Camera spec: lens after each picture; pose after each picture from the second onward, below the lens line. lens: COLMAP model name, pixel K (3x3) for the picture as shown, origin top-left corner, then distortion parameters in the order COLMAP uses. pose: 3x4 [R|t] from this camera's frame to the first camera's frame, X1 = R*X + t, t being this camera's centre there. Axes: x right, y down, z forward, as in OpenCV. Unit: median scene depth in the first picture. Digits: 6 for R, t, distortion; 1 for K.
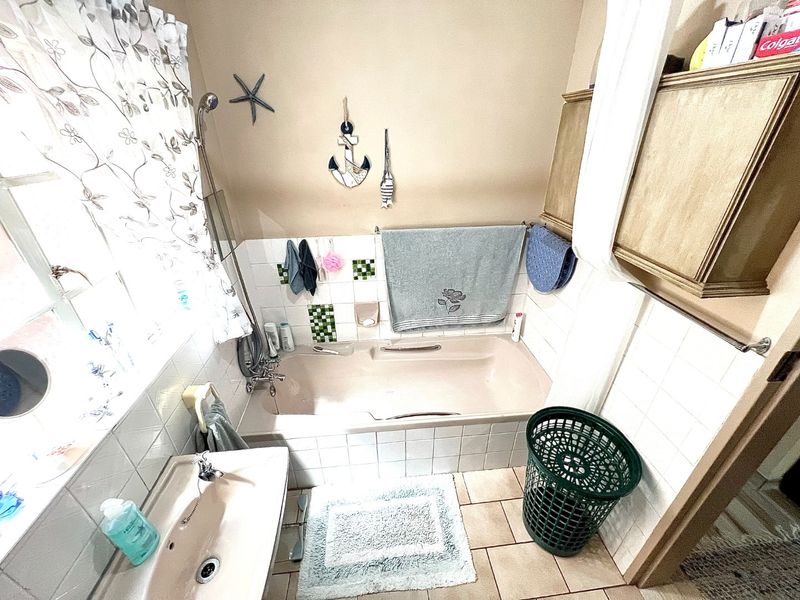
lens RADIAL K [[320.4, 0, 397.4], [0, 320.4, 298.7], [0, 0, 1]] dist [-0.001485, -0.000455]
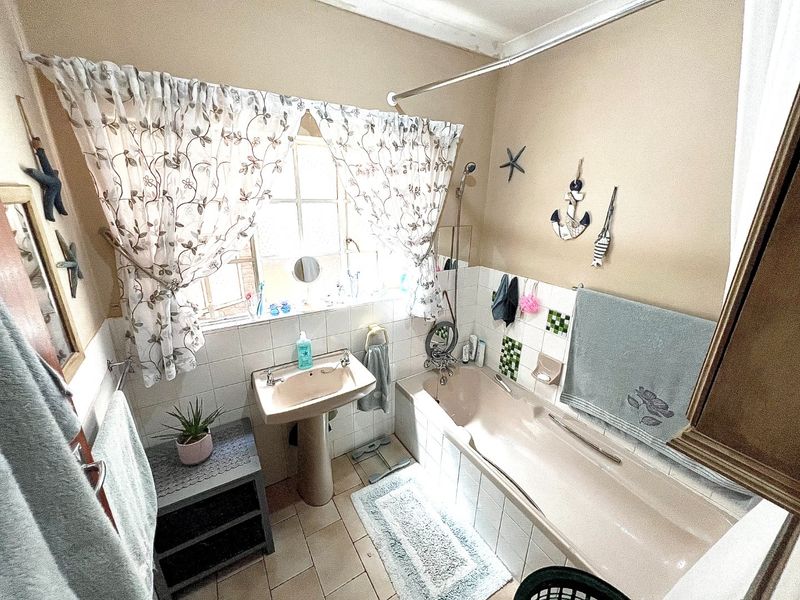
lens RADIAL K [[320.4, 0, 395.2], [0, 320.4, 297.2], [0, 0, 1]] dist [-0.001485, -0.000455]
pose [[0.437578, 0.302334, -0.846829, 0.500543], [-0.442068, 0.892436, 0.090189, -0.032780], [0.783008, 0.334891, 0.524162, 0.092037]]
